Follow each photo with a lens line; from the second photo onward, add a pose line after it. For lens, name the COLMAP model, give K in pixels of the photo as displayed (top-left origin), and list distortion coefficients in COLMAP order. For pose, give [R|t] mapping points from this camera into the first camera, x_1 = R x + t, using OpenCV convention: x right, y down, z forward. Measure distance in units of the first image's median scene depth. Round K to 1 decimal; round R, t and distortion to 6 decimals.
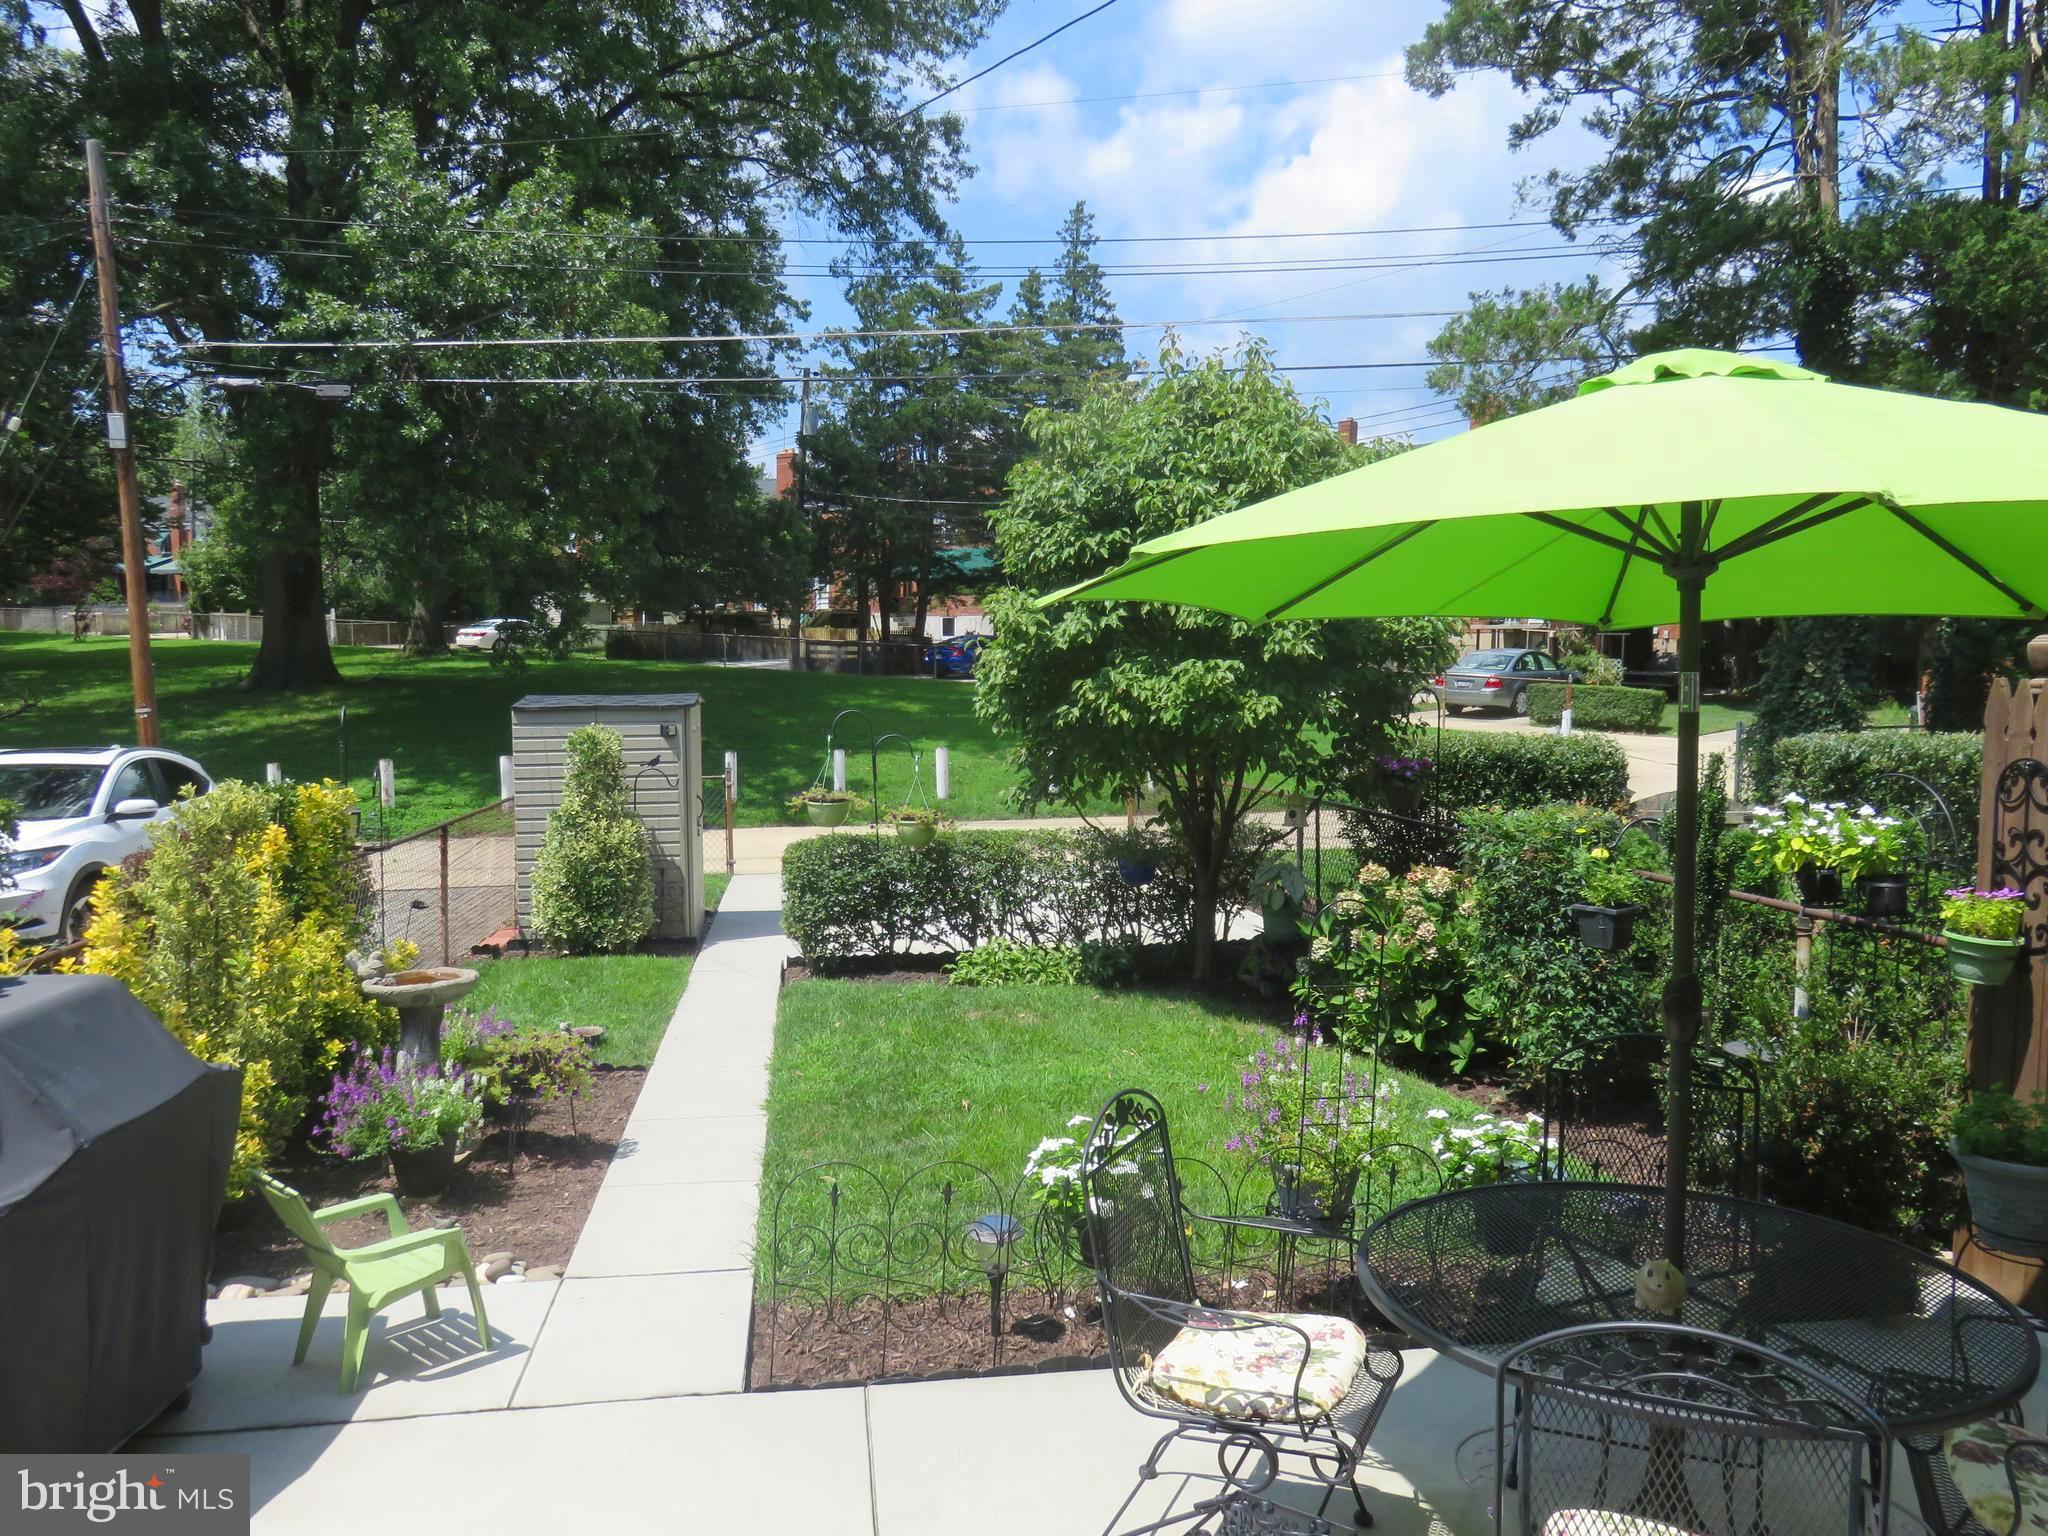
lens RADIAL K [[1538.9, 0, 1023.8], [0, 1538.9, 760.2], [0, 0, 1]] dist [-0.021279, 0.017742]
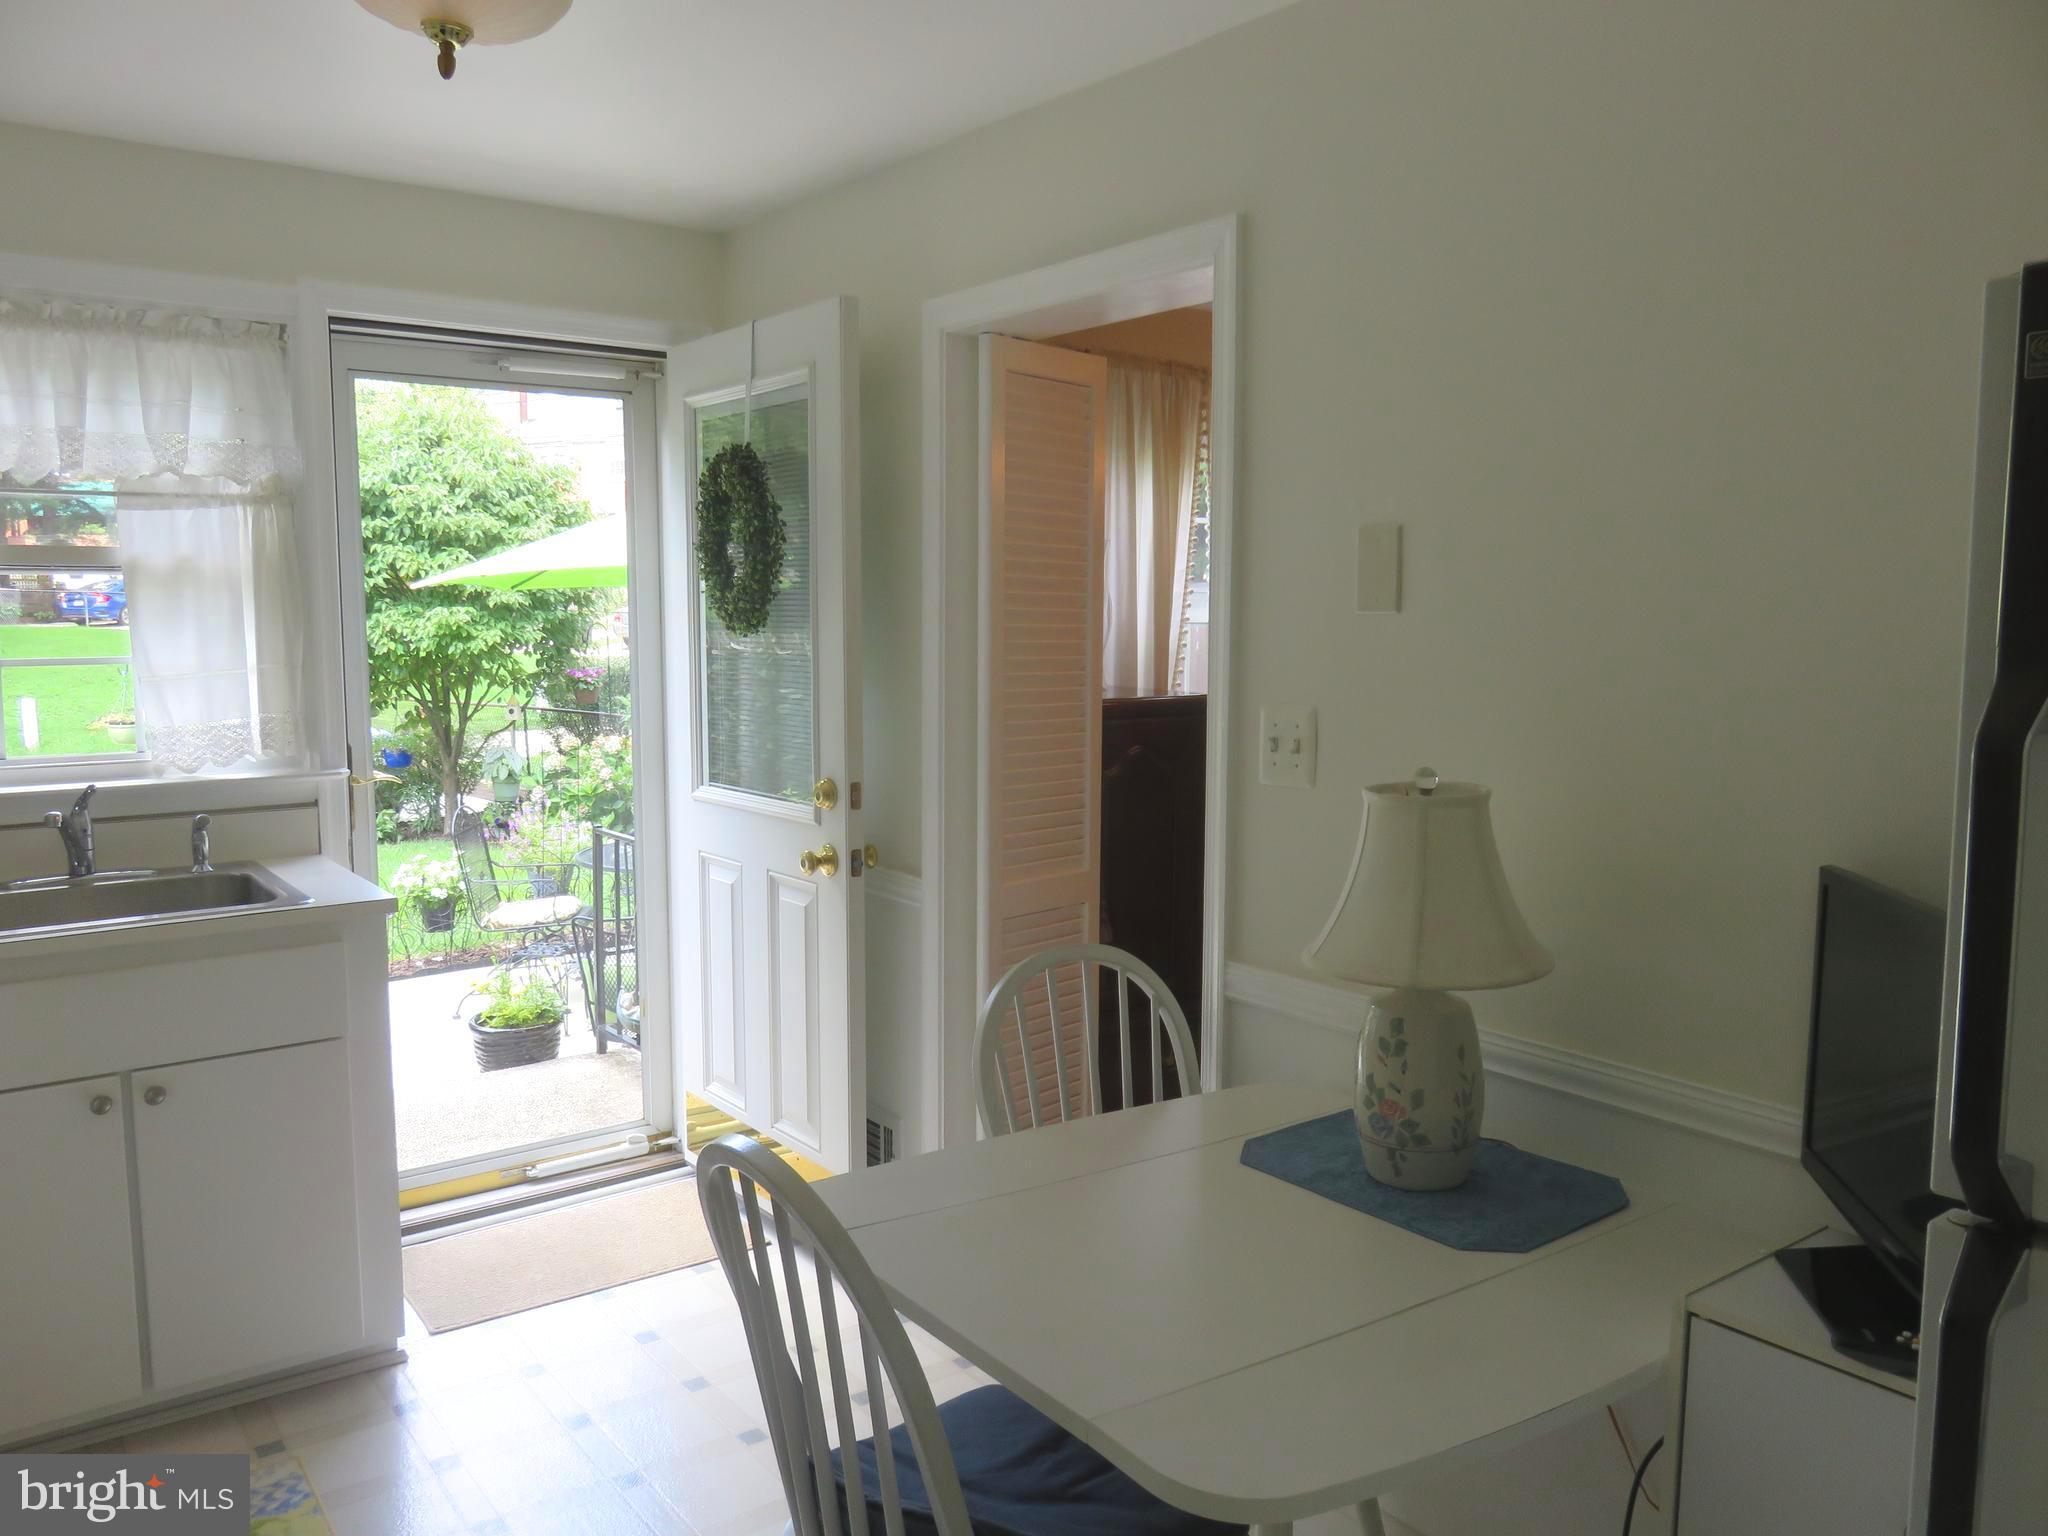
lens RADIAL K [[1538.9, 0, 1027.9], [0, 1538.9, 761.6], [0, 0, 1]] dist [-0.021279, 0.017742]
pose [[0.868242, -0.065574, 0.491788, -0.100950], [0.045019, 0.997551, 0.053532, 0.022594], [-0.494094, -0.024339, 0.869068, -0.430648]]
